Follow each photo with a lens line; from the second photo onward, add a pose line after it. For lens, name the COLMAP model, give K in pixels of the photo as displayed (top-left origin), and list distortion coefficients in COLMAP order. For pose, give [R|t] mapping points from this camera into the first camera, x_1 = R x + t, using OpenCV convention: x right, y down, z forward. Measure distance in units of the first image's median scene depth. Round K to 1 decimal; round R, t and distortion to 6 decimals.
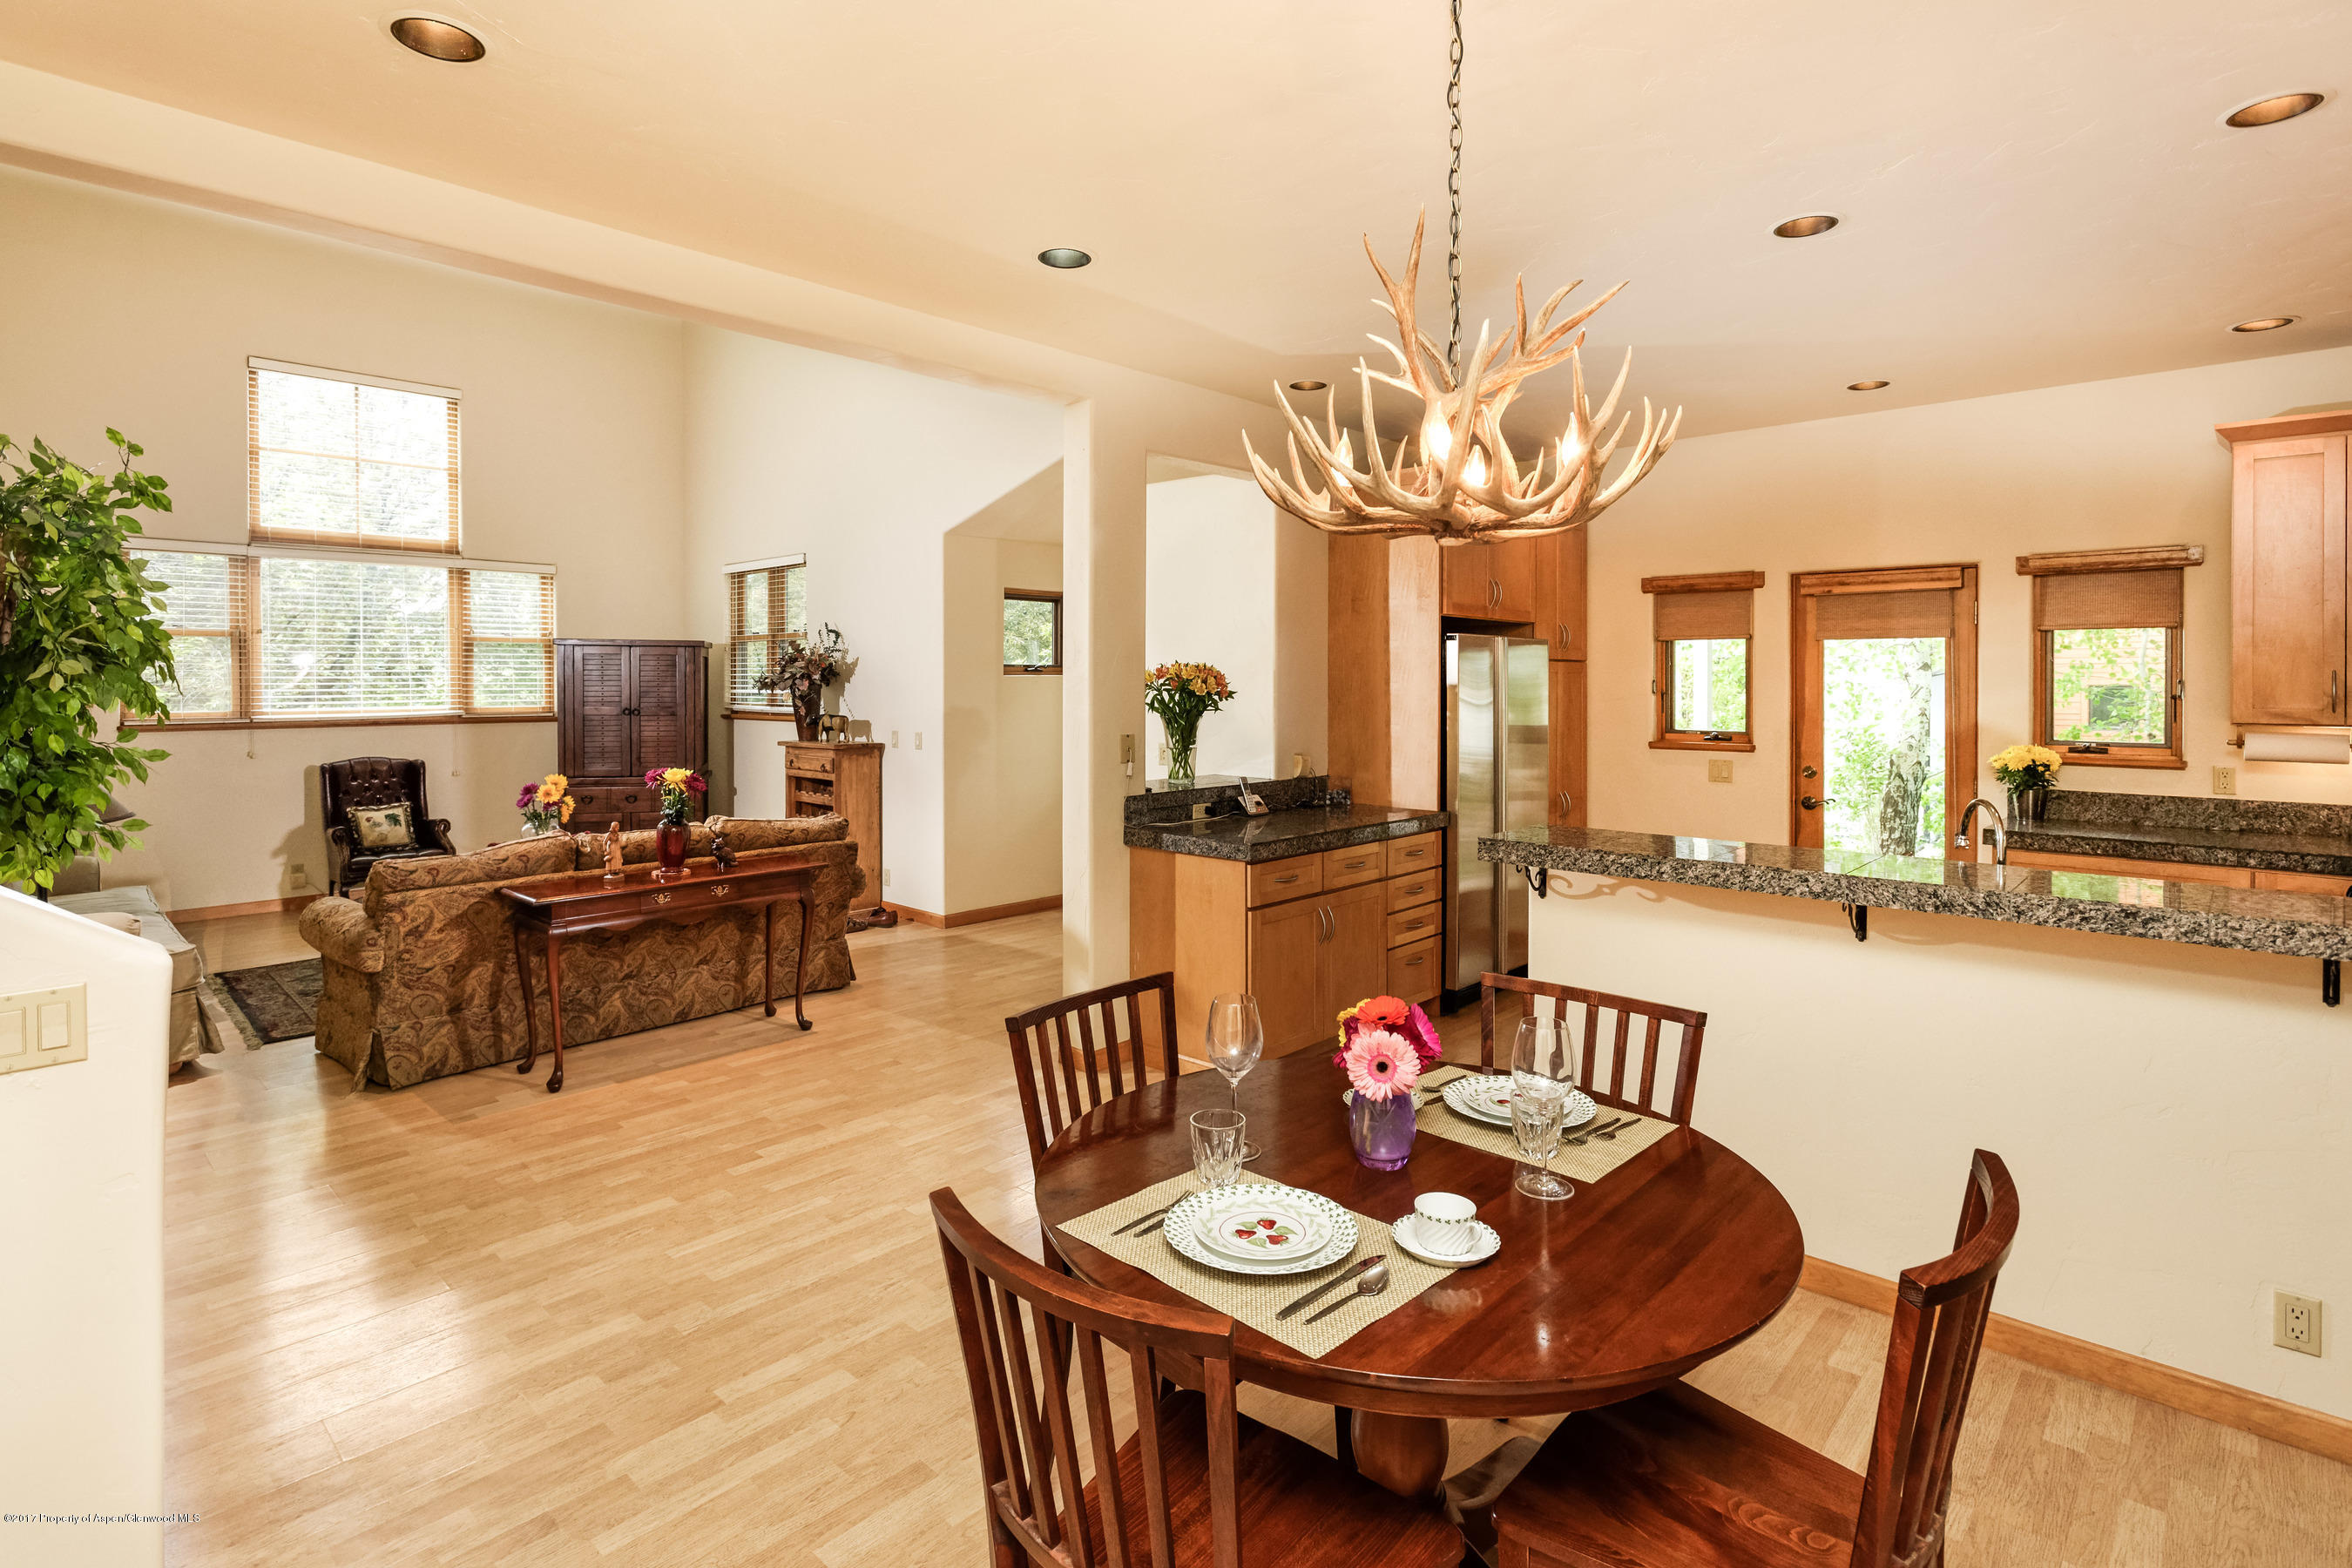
lens RADIAL K [[1145.6, 0, 1143.2], [0, 1145.6, 707.0], [0, 0, 1]] dist [0.002420, 0.000541]
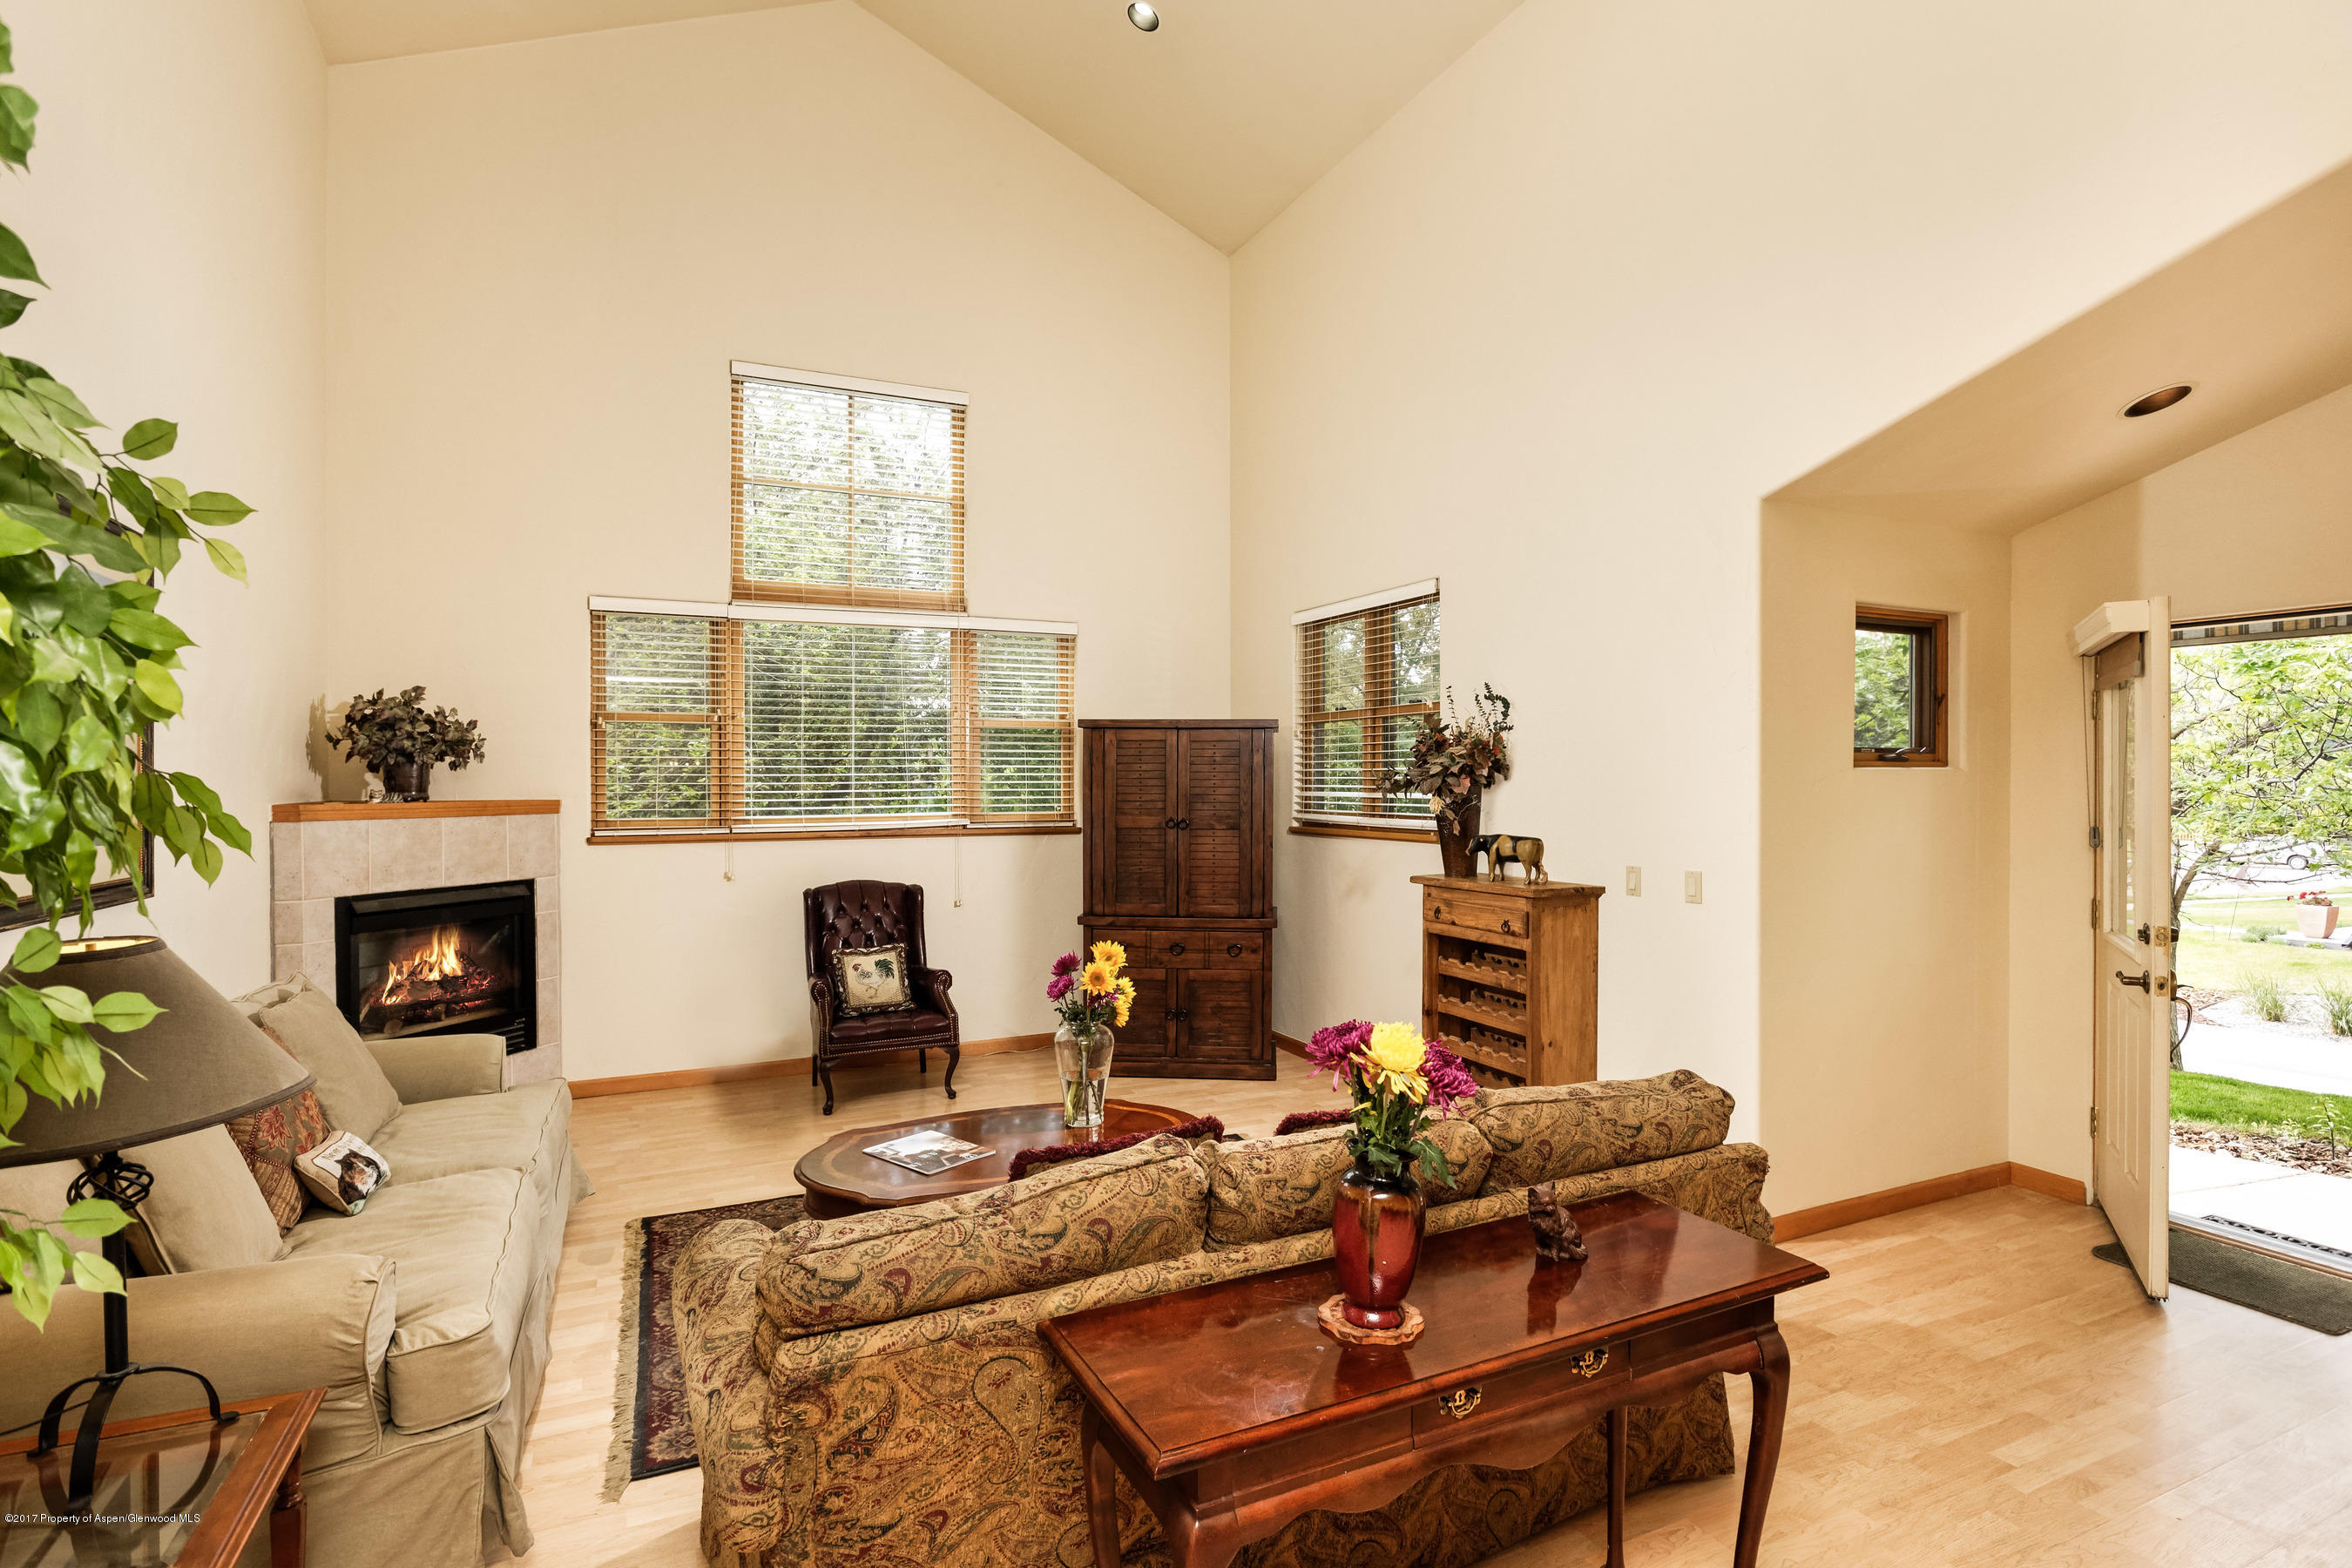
lens RADIAL K [[1156.7, 0, 1176.0], [0, 1156.7, 784.0], [0, 0, 1]] dist [-0.013588, 0.001360]
pose [[0.936597, 0.000133, -0.350409, -0.221837], [-0.006516, 0.999834, -0.017038, -0.008552], [0.350348, 0.018241, 0.936442, 0.373395]]
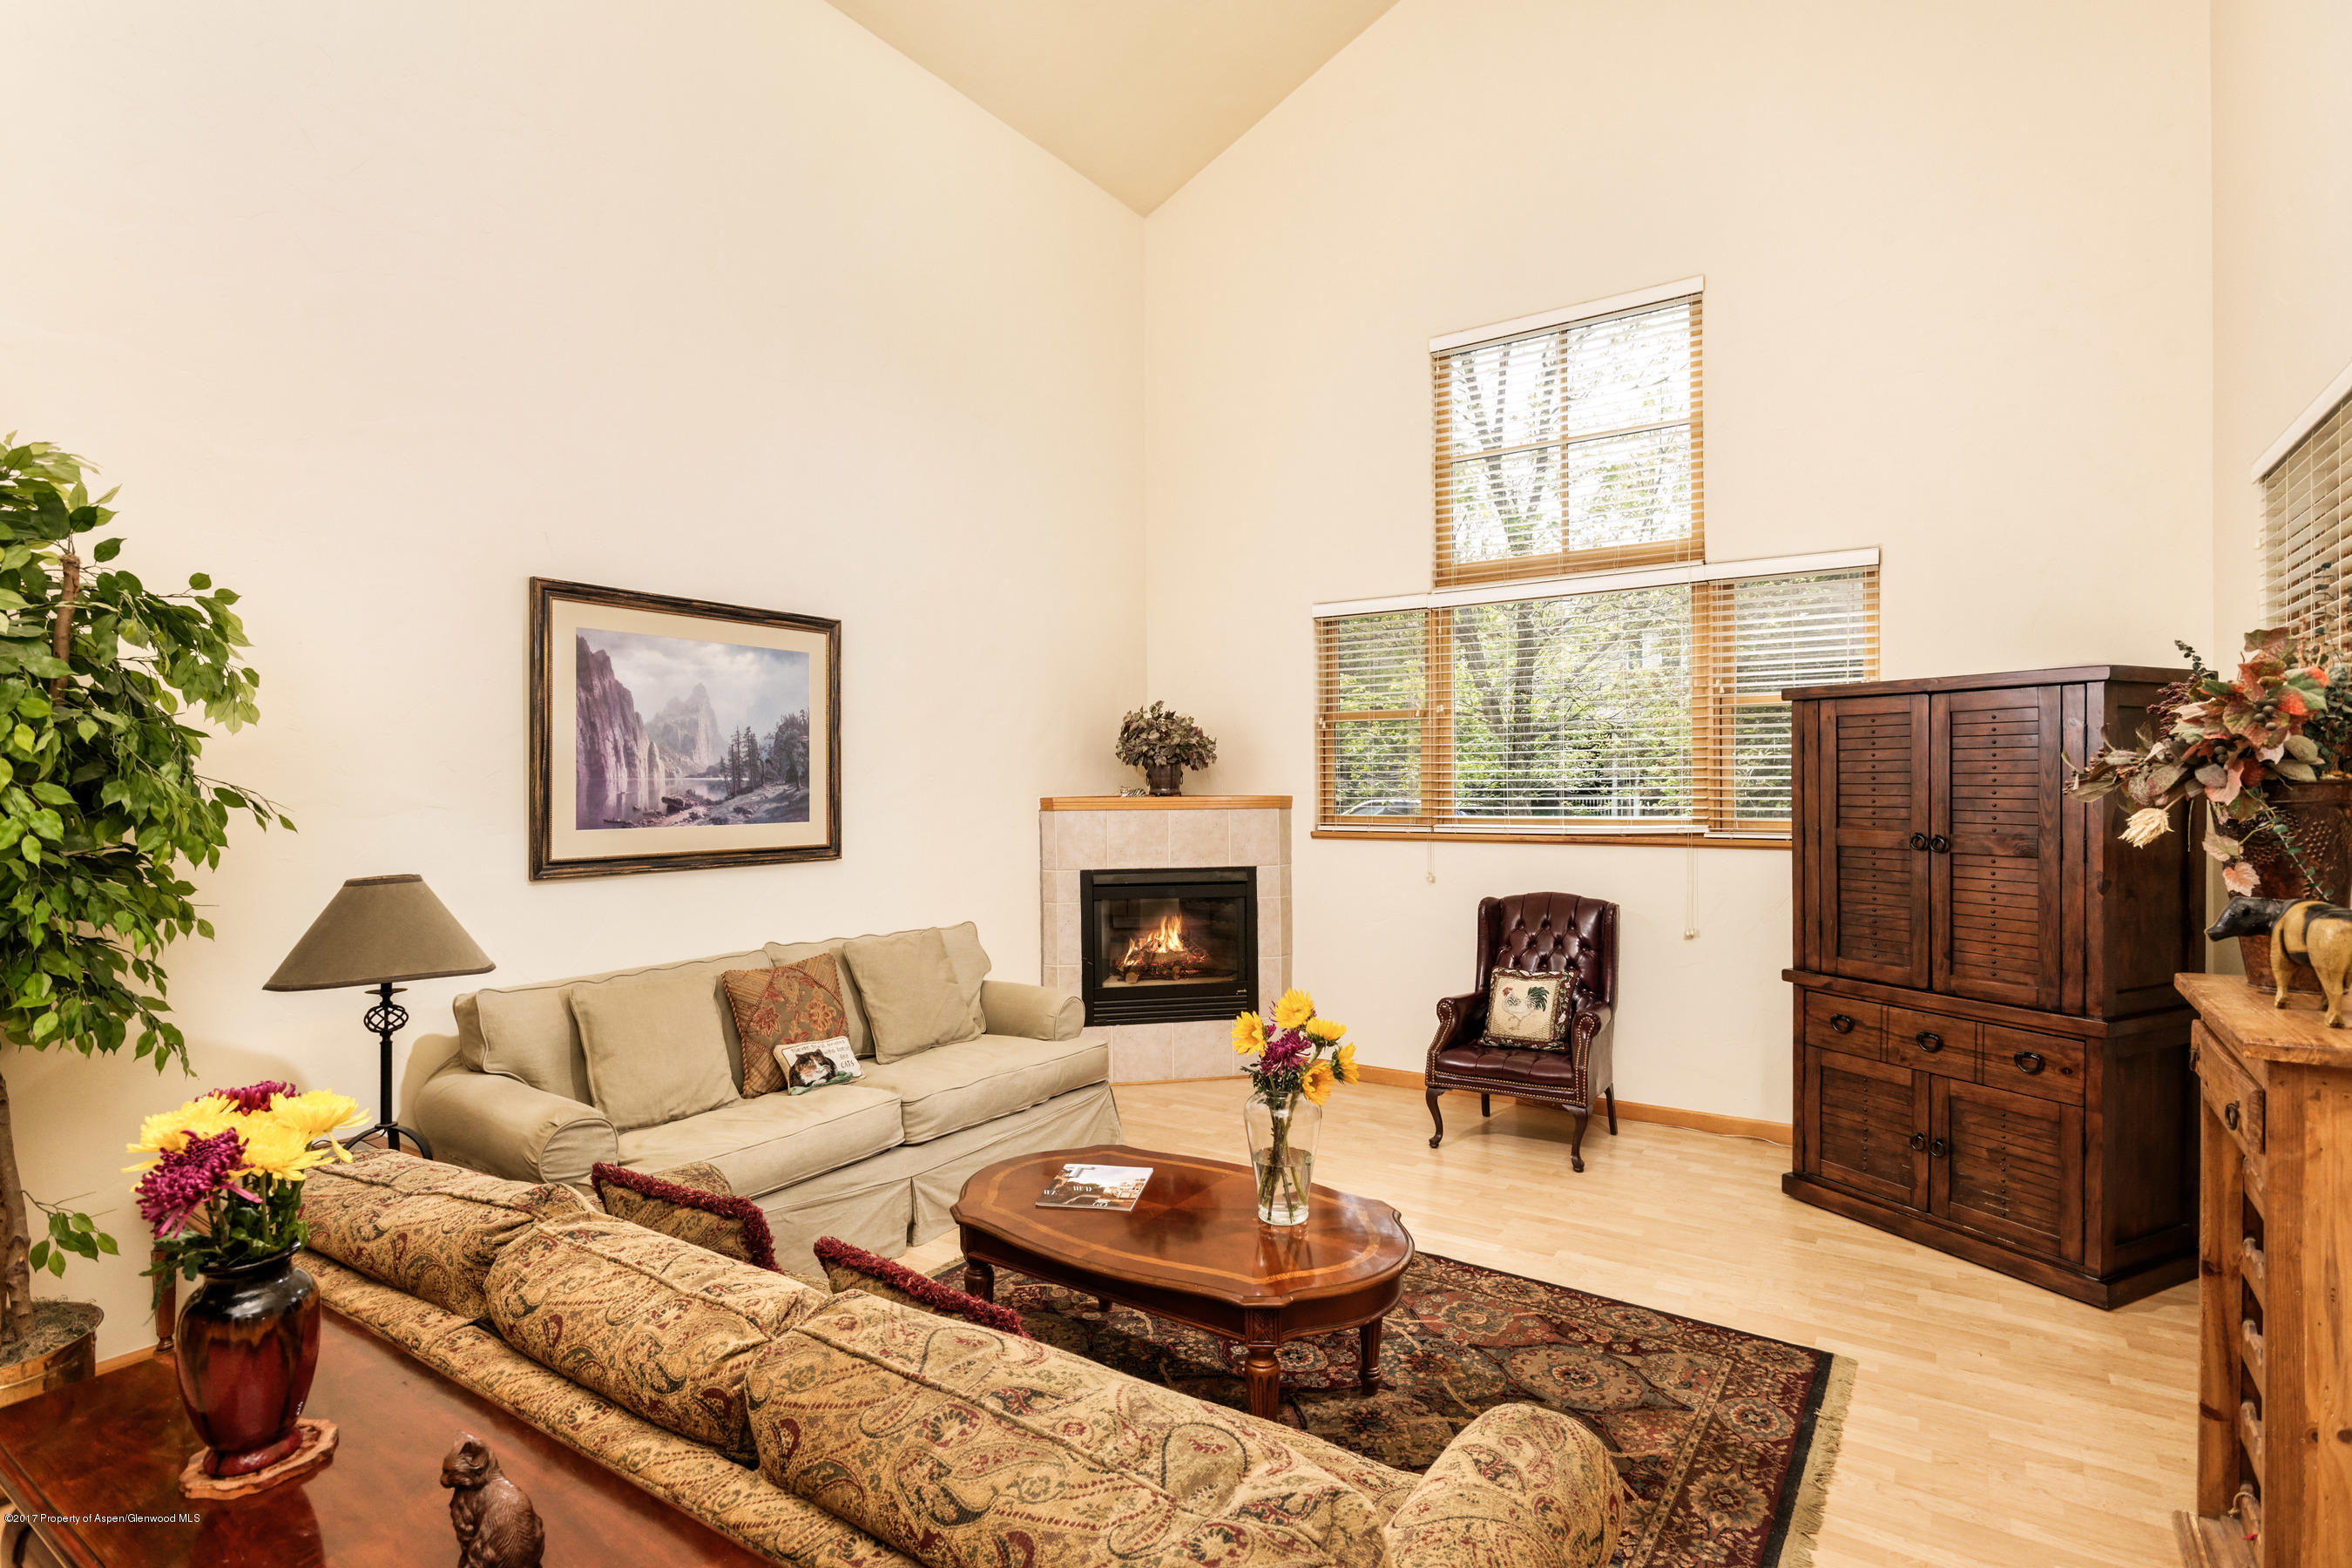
lens RADIAL K [[1156.7, 0, 1176.0], [0, 1156.7, 784.0], [0, 0, 1]] dist [-0.013588, 0.001360]
pose [[0.171051, 0.001927, -0.985260, -0.069590], [-0.015881, 0.999874, -0.000801, -0.014812], [0.985134, 0.015784, 0.171060, 0.701143]]
